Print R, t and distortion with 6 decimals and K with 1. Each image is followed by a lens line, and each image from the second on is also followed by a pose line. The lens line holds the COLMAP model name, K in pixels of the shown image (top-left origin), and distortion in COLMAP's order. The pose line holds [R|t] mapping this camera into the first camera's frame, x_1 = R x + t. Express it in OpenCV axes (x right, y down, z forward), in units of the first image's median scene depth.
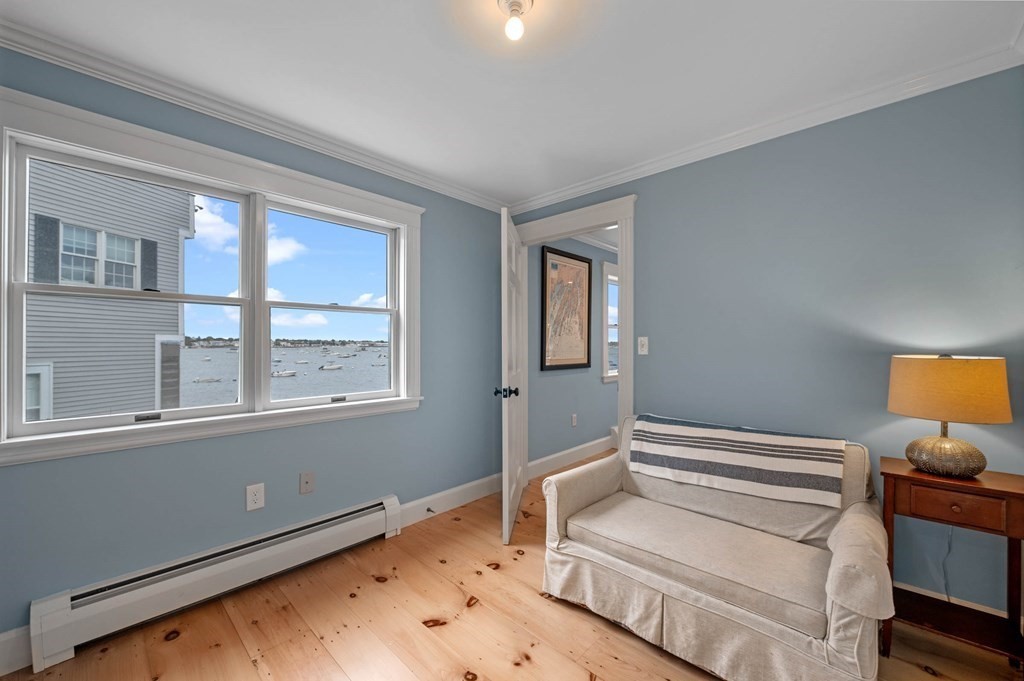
lens RADIAL K [[397.4, 0, 512.0], [0, 397.4, 340.5], [0, 0, 1]] dist [0.000653, -0.000159]
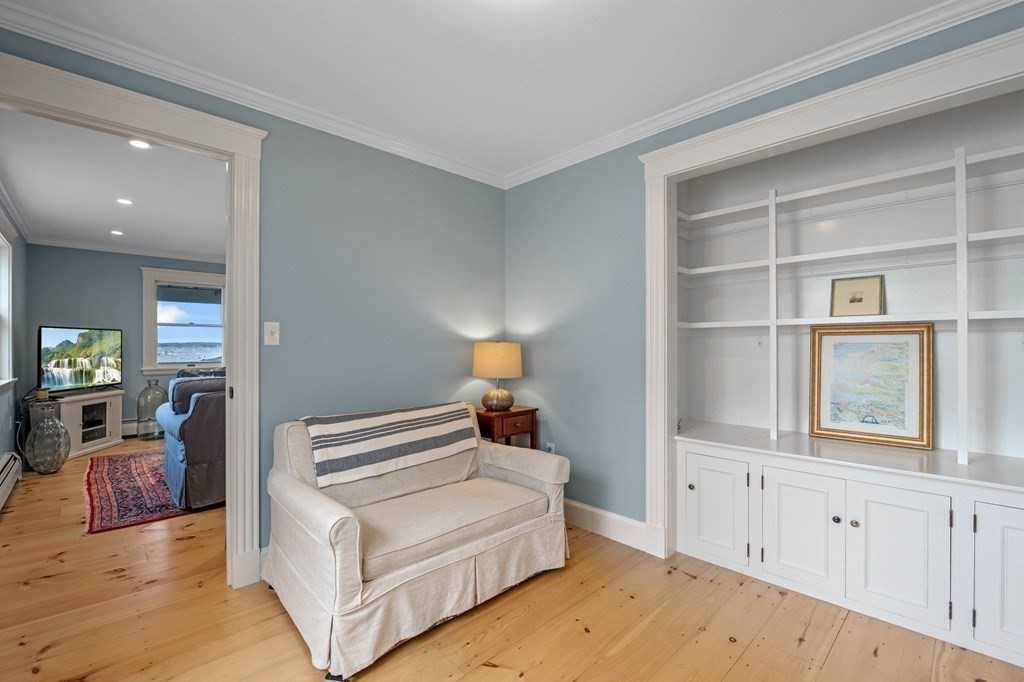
lens RADIAL K [[462.5, 0, 484.5], [0, 462.5, 342.7], [0, 0, 1]] dist [0.000207, -0.000060]
pose [[0.071905, 0.014276, 0.997309, -0.817795], [-0.009416, 0.999863, -0.013634, 0.060353], [-0.997367, -0.008410, 0.072029, 0.808010]]
